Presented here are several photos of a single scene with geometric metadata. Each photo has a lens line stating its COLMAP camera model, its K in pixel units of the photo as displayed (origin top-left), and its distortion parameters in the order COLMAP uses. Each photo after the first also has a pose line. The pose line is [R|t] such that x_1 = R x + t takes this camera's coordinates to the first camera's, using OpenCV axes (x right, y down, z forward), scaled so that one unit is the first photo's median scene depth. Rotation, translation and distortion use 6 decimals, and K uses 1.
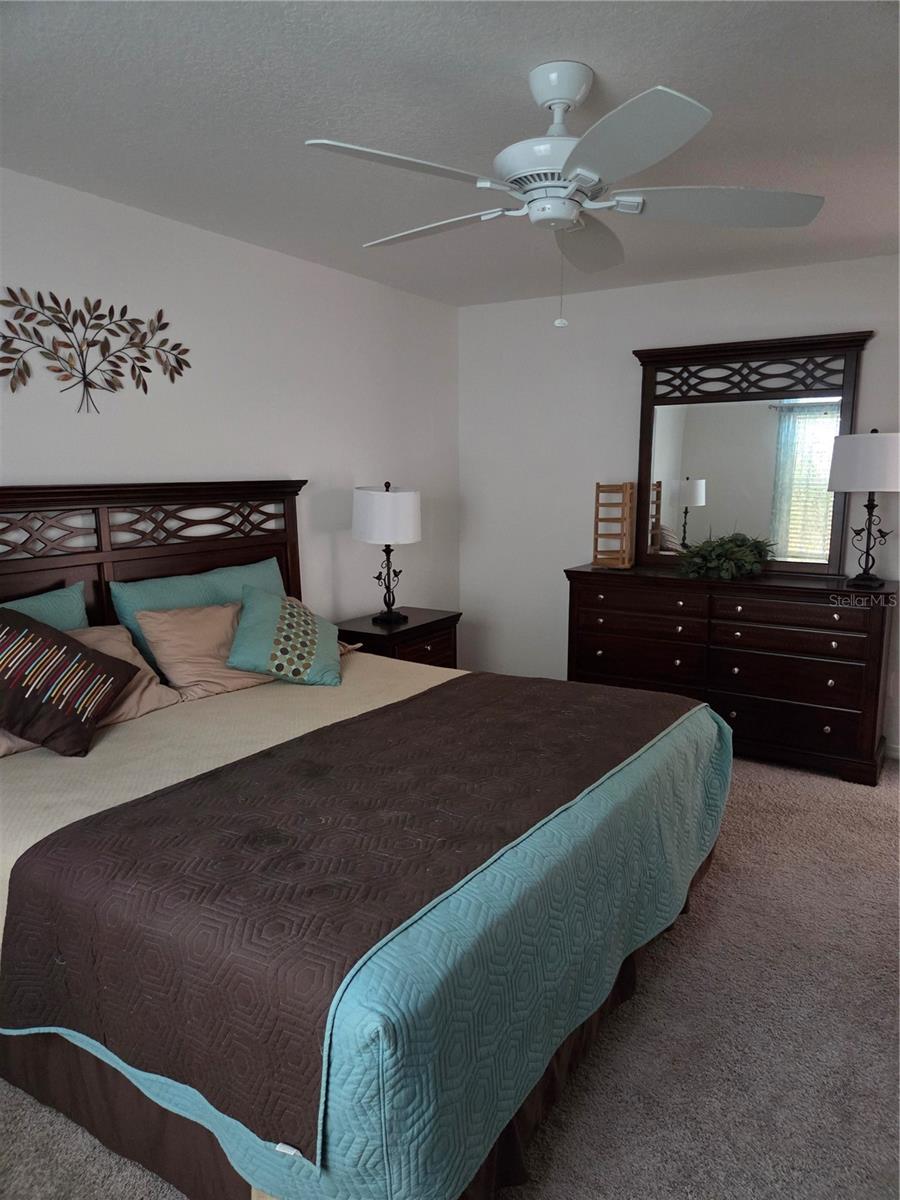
lens RADIAL K [[800.1, 0, 450.0], [0, 800.1, 600.0], [0, 0, 1]] dist [0.066729, -0.059823]
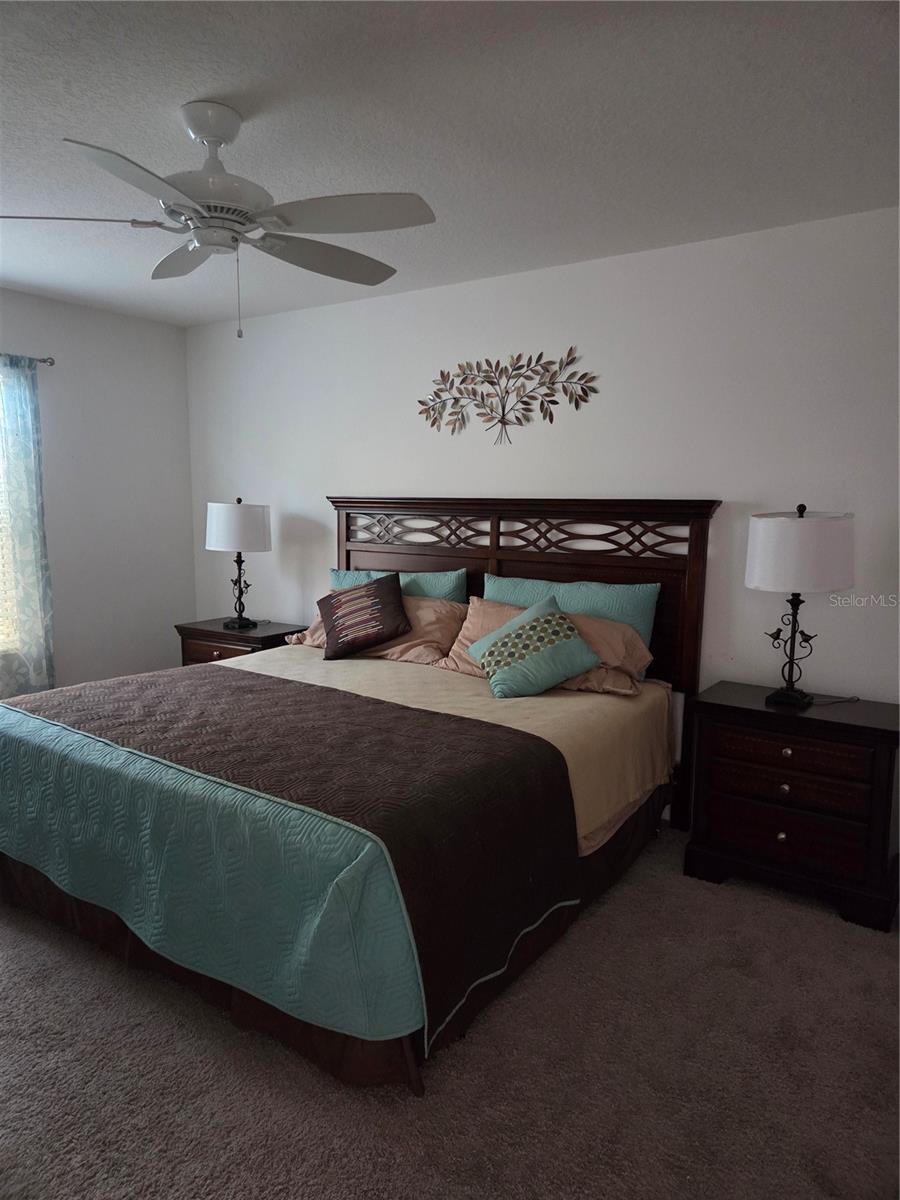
lens RADIAL K [[800.1, 0, 450.0], [0, 800.1, 600.0], [0, 0, 1]] dist [0.066729, -0.059823]
pose [[-0.014696, 0.160161, -0.986981, 0.842450], [-0.155370, 0.974733, 0.160487, -0.174332], [0.987747, 0.155706, 0.010559, 0.908490]]
